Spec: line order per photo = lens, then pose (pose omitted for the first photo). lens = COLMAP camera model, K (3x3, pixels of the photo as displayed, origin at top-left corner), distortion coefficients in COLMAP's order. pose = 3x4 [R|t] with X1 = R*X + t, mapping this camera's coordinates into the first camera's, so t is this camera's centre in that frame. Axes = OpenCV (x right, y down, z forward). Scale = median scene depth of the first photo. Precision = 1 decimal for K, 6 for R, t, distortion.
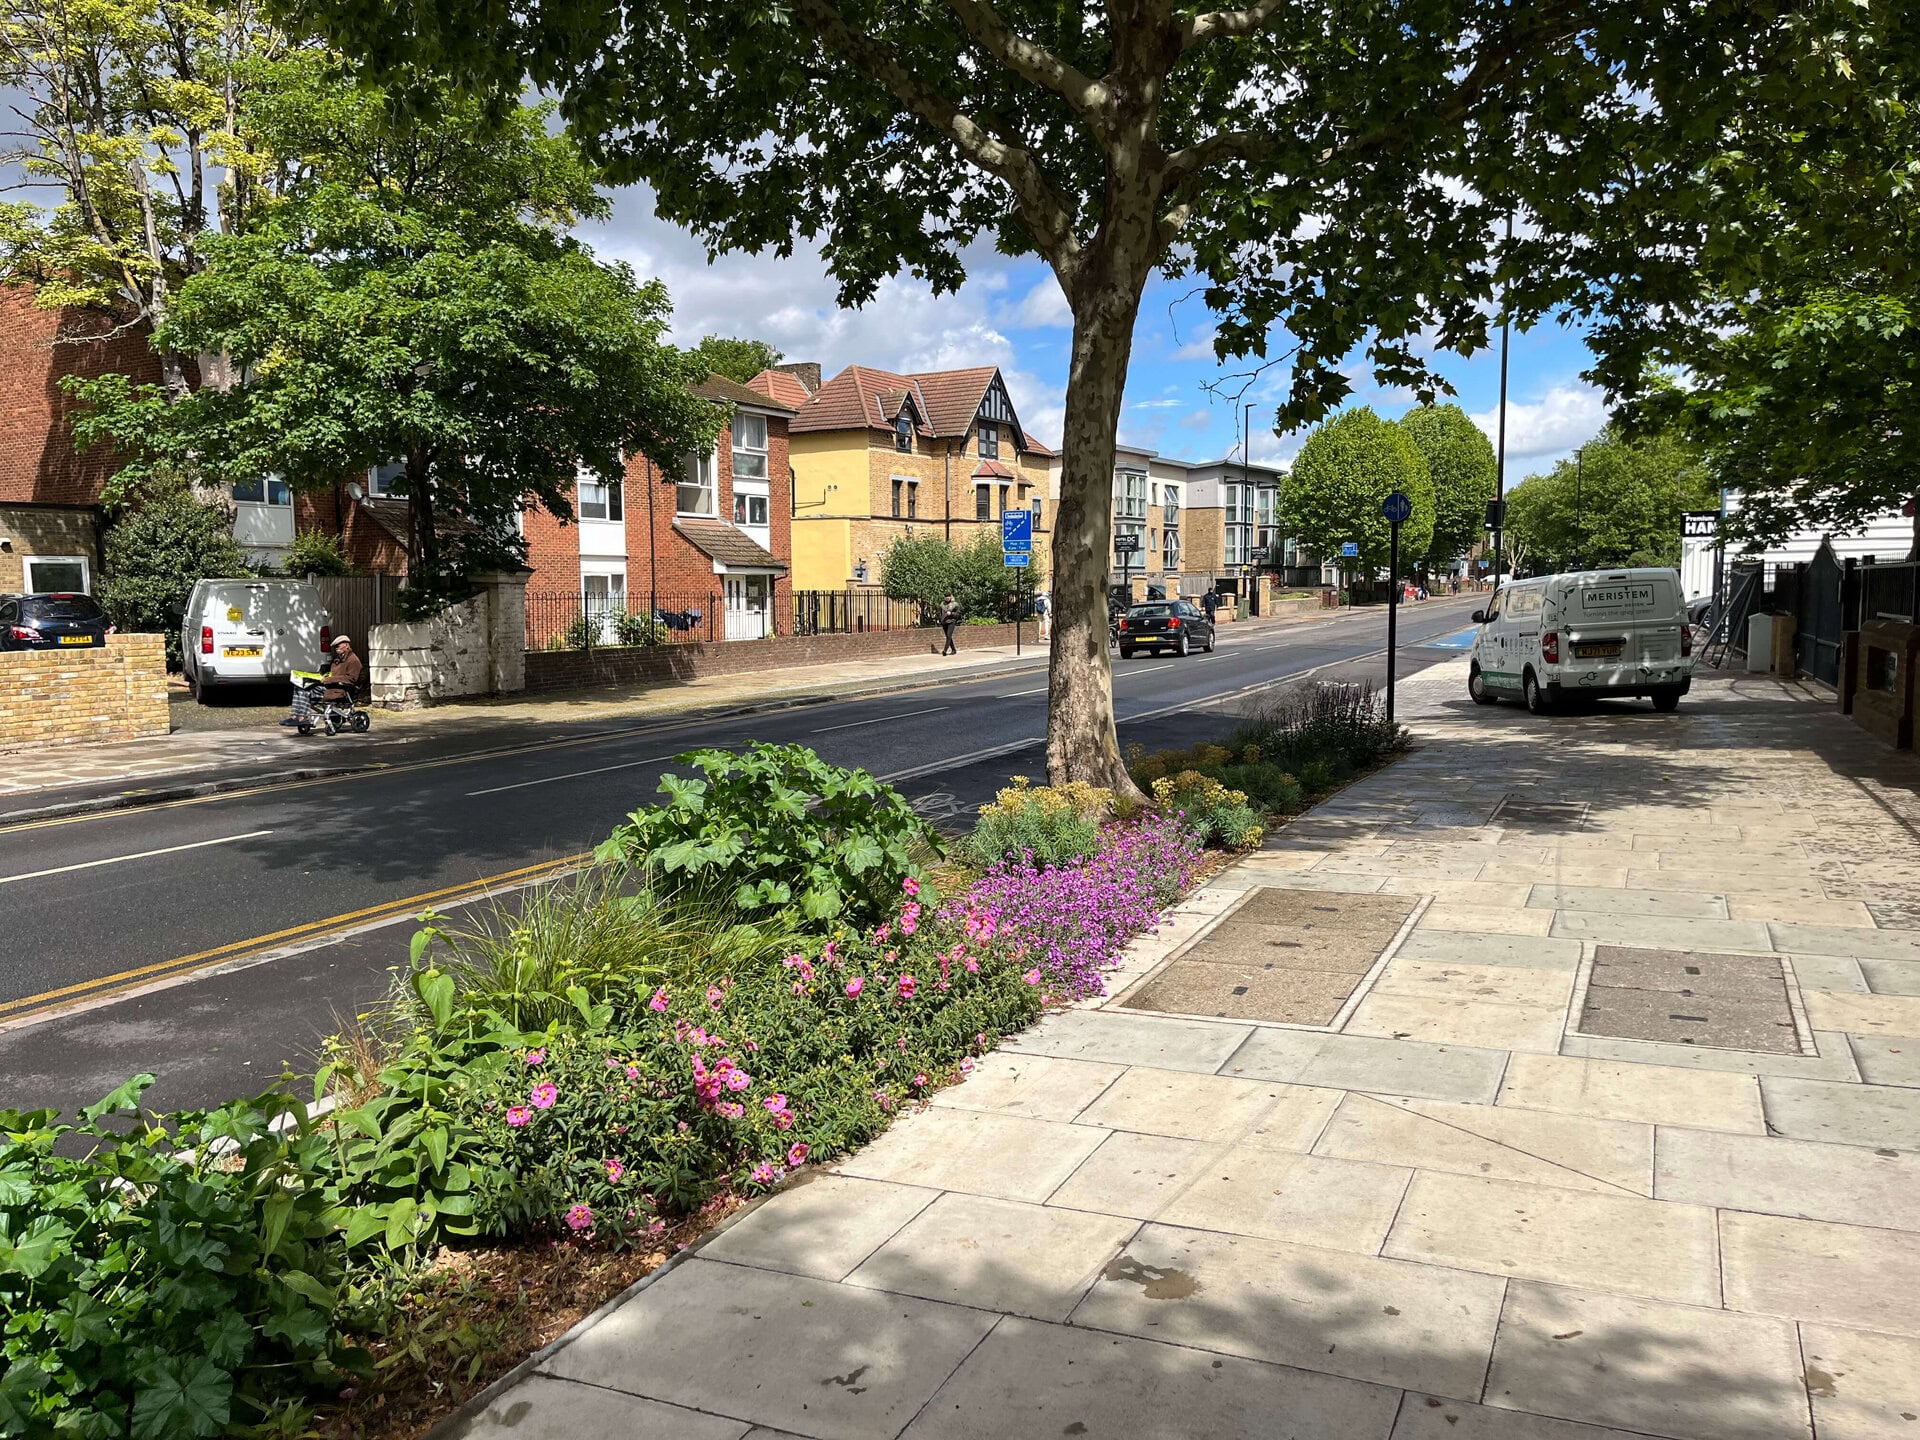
lens RADIAL K [[1446.4, 0, 905.8], [0, 1446.4, 716.7], [0, 0, 1]] dist [0.070820, -0.042080]
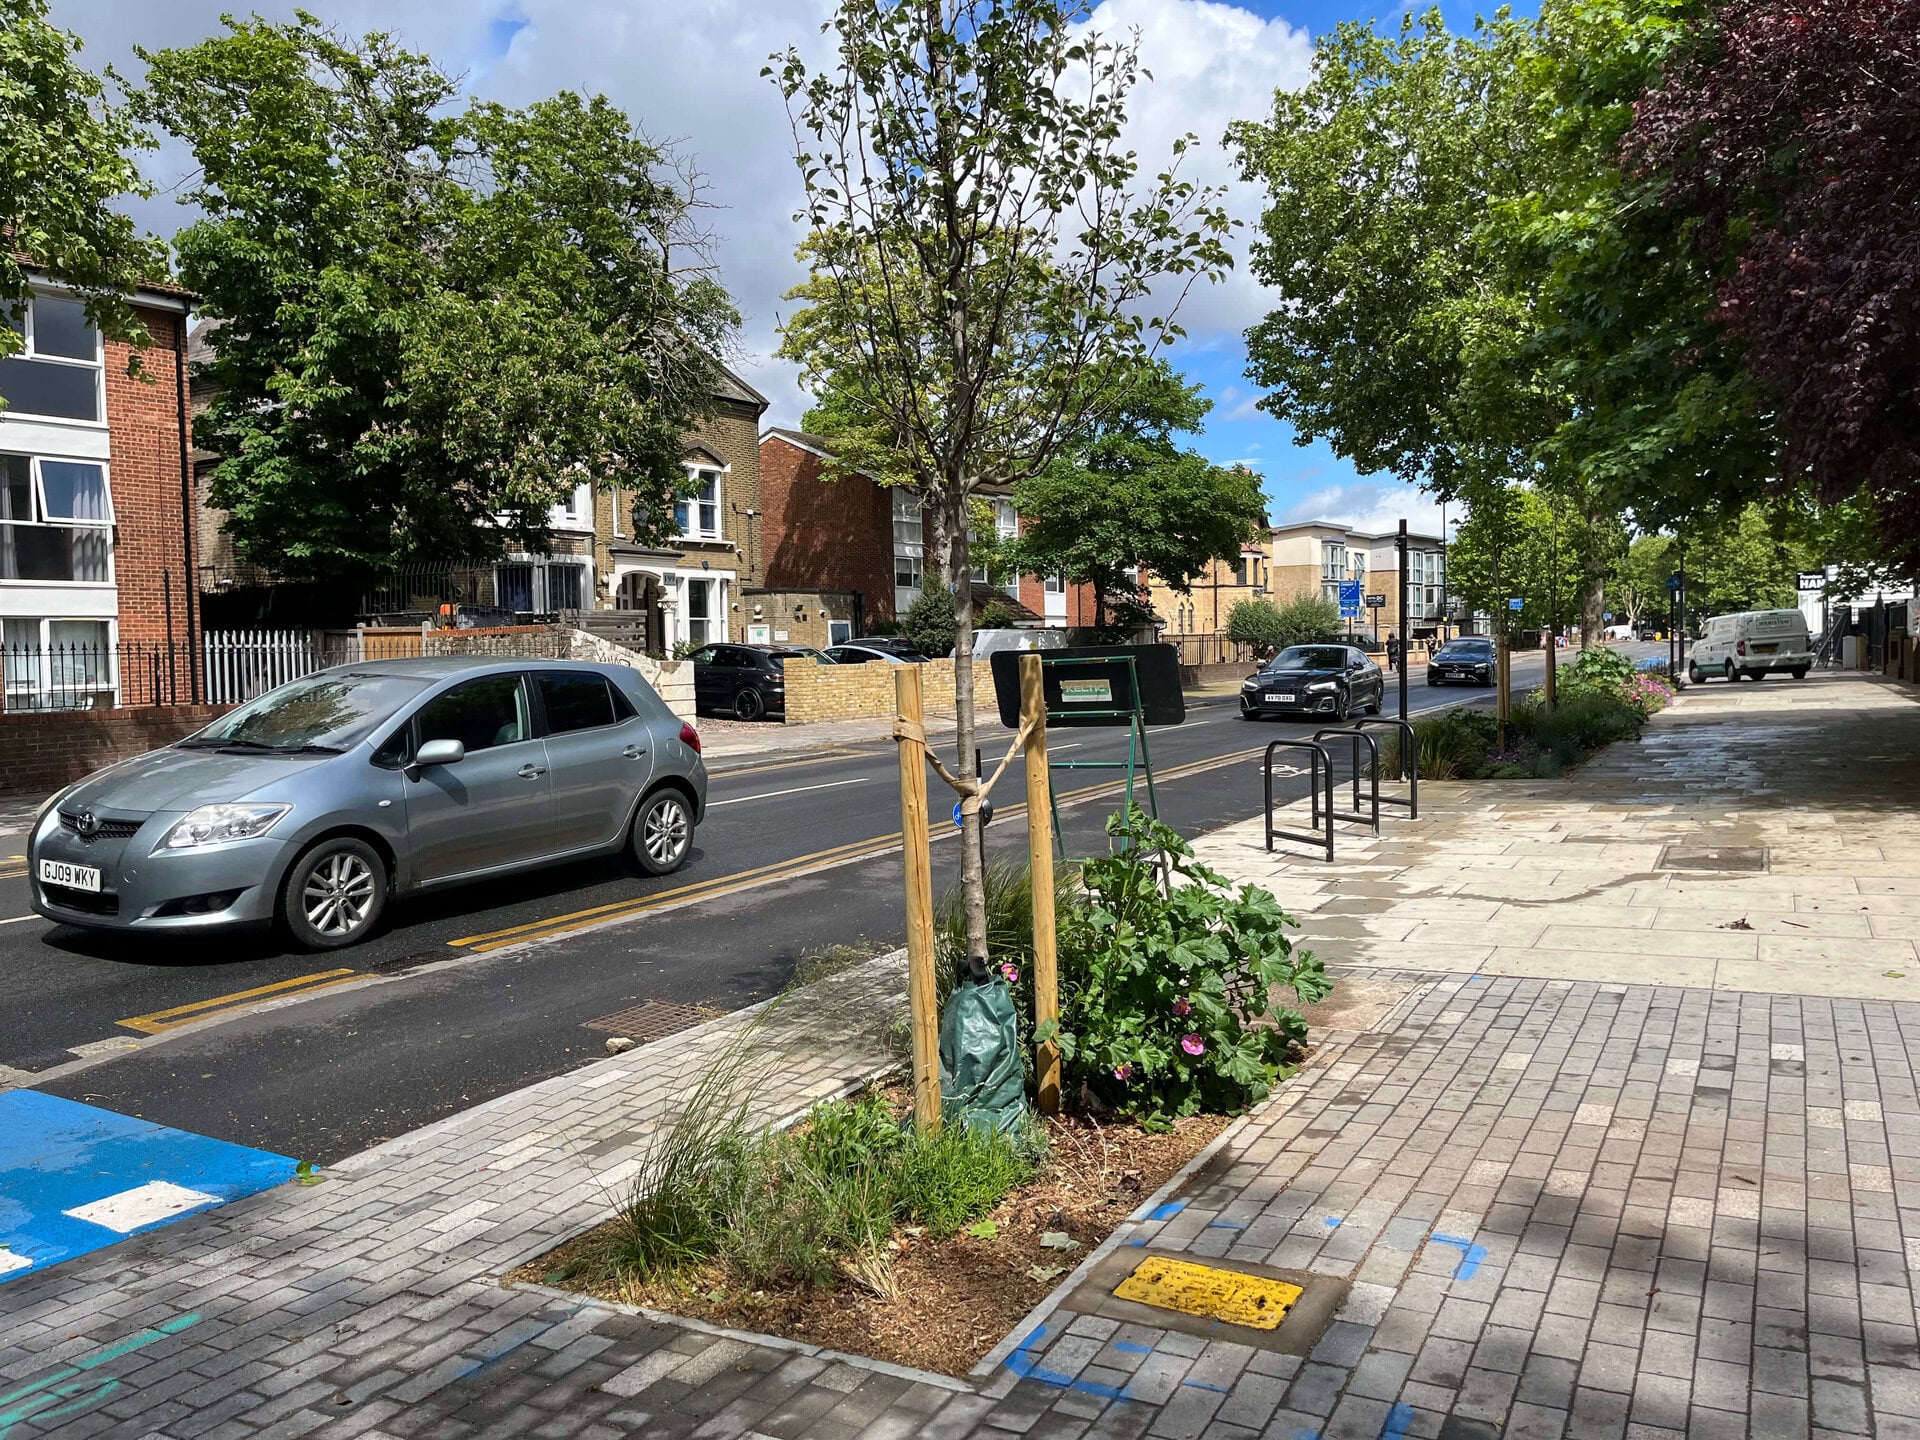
lens RADIAL K [[1440.8, 0, 960.0], [0, 1440.8, 720.0], [0, 0, 1]] dist [0.066175, 0.002692]
pose [[0.999473, -0.011450, -0.030390, -0.321333], [0.010251, 0.999174, -0.039325, 0.066216], [0.030815, 0.038993, 0.998764, -0.590490]]
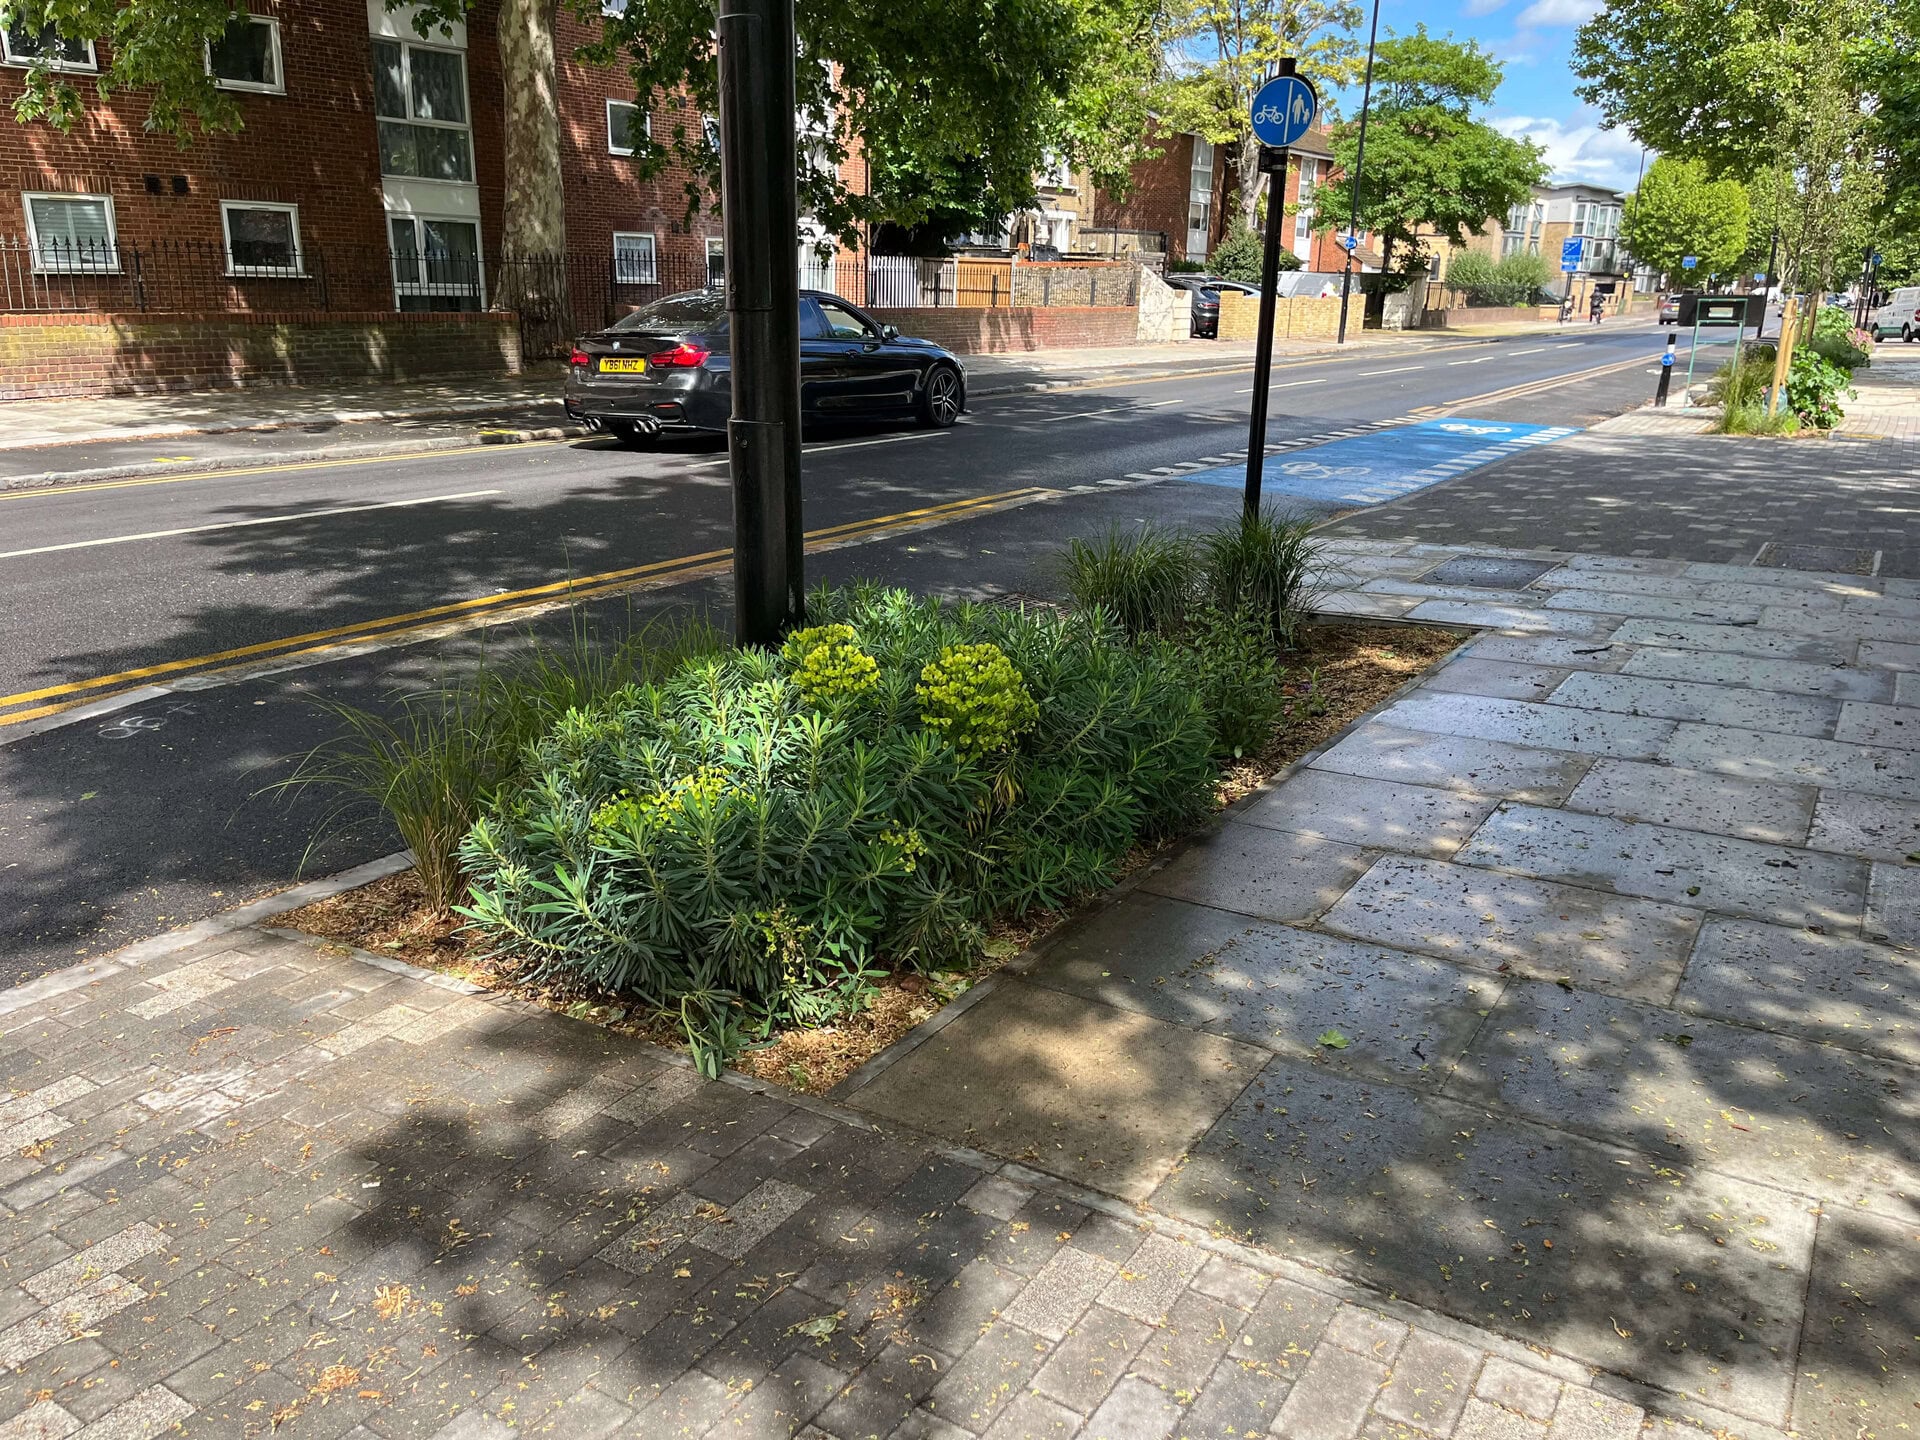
lens RADIAL K [[1437.3, 0, 923.6], [0, 1437.3, 724.0], [0, 0, 1]] dist [0.098826, -0.117643]
pose [[0.994113, 0.061067, -0.089505, -0.562450], [-0.041376, 0.977403, 0.207296, 0.105828], [0.100141, -0.202373, 0.974175, -1.008247]]
